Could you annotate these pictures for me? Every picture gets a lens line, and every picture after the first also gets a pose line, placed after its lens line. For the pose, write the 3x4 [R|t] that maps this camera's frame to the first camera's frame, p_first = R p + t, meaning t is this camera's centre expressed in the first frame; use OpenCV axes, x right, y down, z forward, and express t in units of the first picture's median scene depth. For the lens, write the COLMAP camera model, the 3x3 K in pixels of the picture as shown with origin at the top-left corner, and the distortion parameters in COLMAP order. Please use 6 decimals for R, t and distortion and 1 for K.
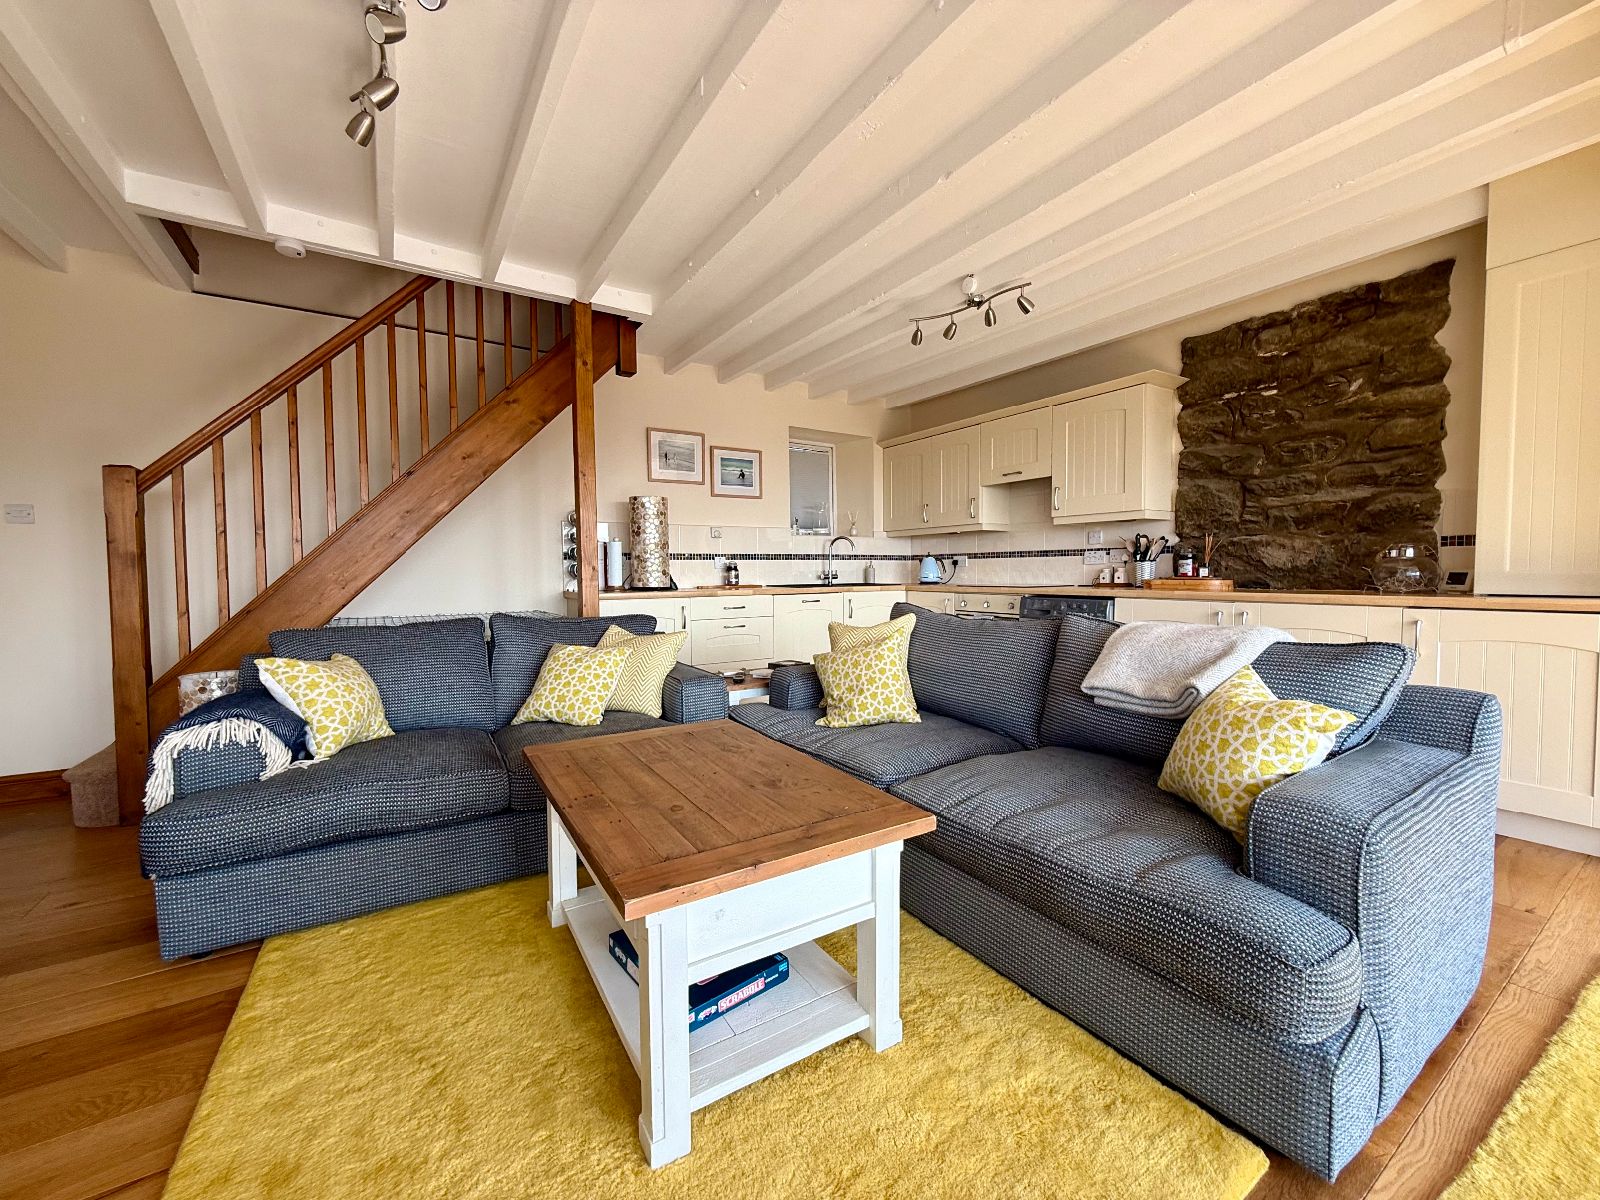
lens RADIAL K [[637.8, 0, 800.0], [0, 637.8, 600.0], [0, 0, 1]] dist [-0.000557, 0.000134]
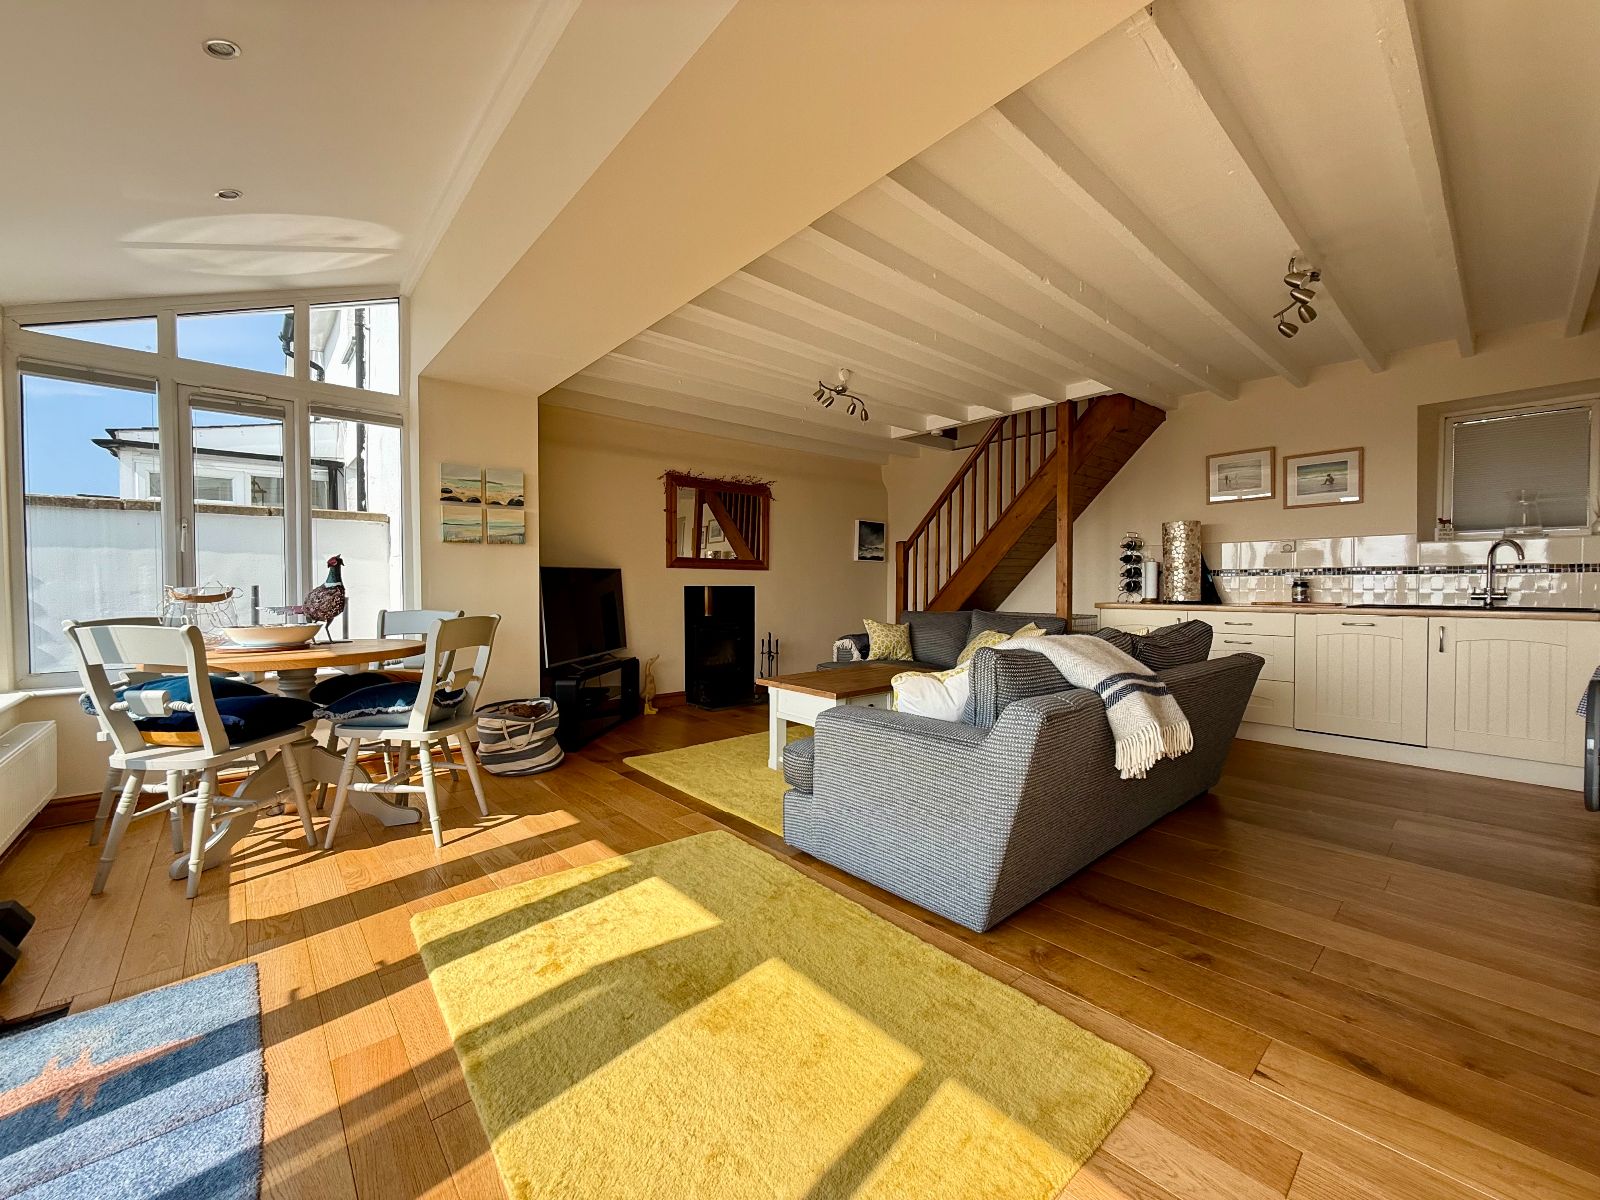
lens RADIAL K [[634.9, 0, 800.0], [0, 634.9, 600.0], [0, 0, 1]] dist [0.001035, 0.000070]
pose [[0.152183, 0.030287, -0.987888, 0.701909], [-0.045839, 0.998671, 0.023556, -0.015334], [0.987289, 0.041699, 0.153369, 0.140206]]
